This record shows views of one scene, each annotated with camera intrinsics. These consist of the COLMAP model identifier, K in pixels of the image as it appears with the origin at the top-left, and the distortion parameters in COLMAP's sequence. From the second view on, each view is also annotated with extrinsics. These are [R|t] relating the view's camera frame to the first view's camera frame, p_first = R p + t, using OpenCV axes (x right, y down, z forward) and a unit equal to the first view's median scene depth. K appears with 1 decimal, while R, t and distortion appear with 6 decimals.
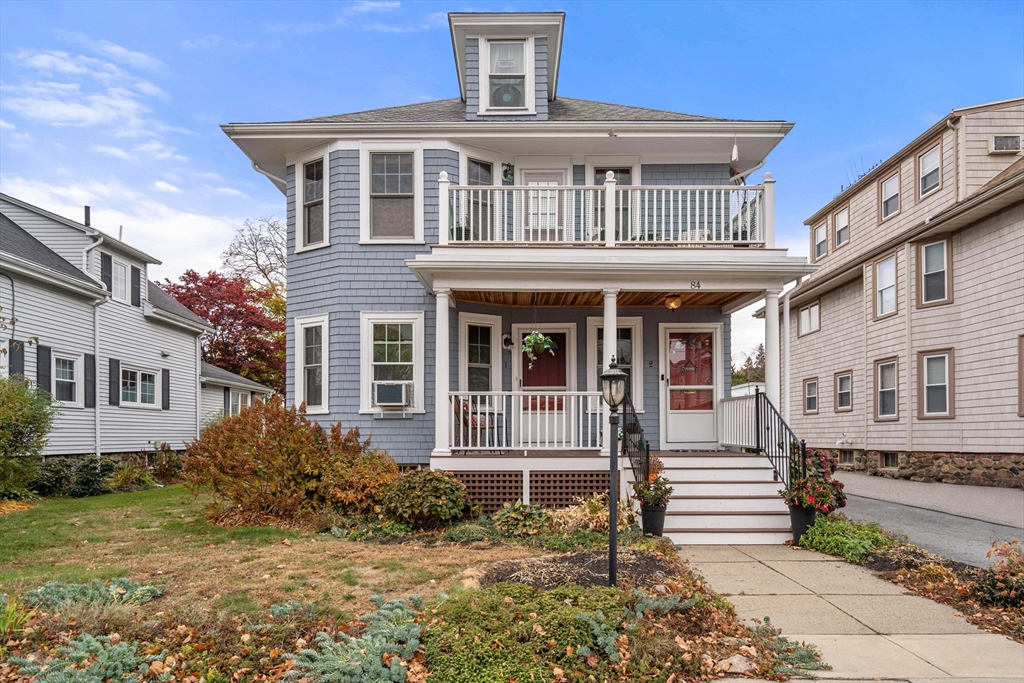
lens RADIAL K [[587.5, 0, 511.0], [0, 587.5, 432.6], [0, 0, 1]] dist [-0.001055, 0.000297]
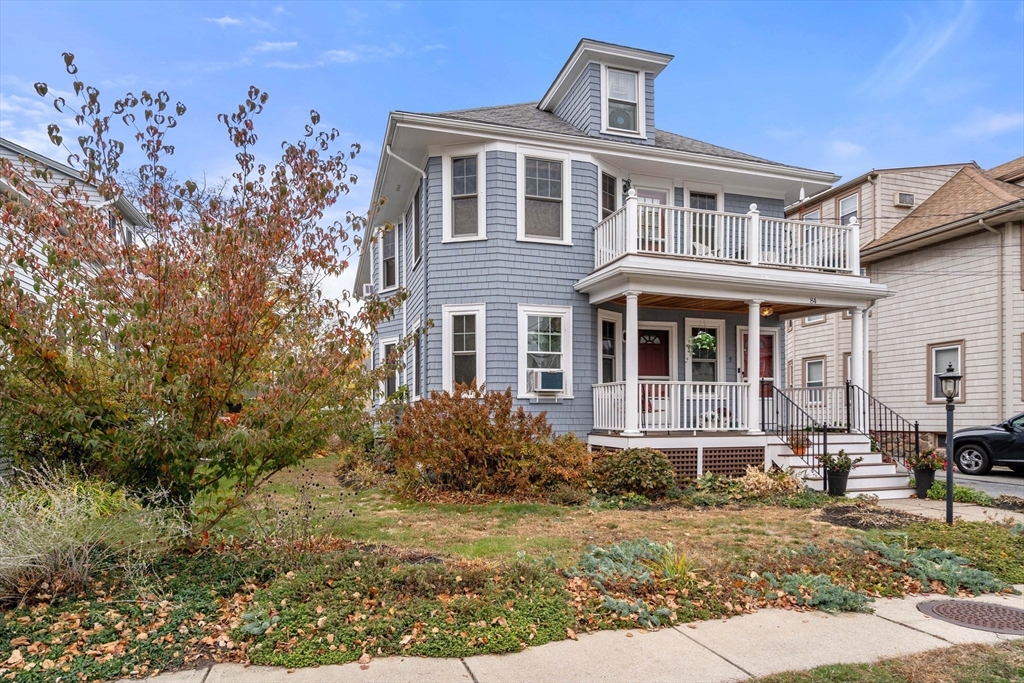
lens RADIAL K [[587.3, 0, 514.4], [0, 587.3, 418.2], [0, 0, 1]] dist [0.000357, -0.000524]
pose [[0.956700, -0.001430, 0.291074, -0.563112], [0.000237, 0.999991, 0.004133, -0.000440], [-0.291077, -0.003885, 0.956692, -0.028914]]
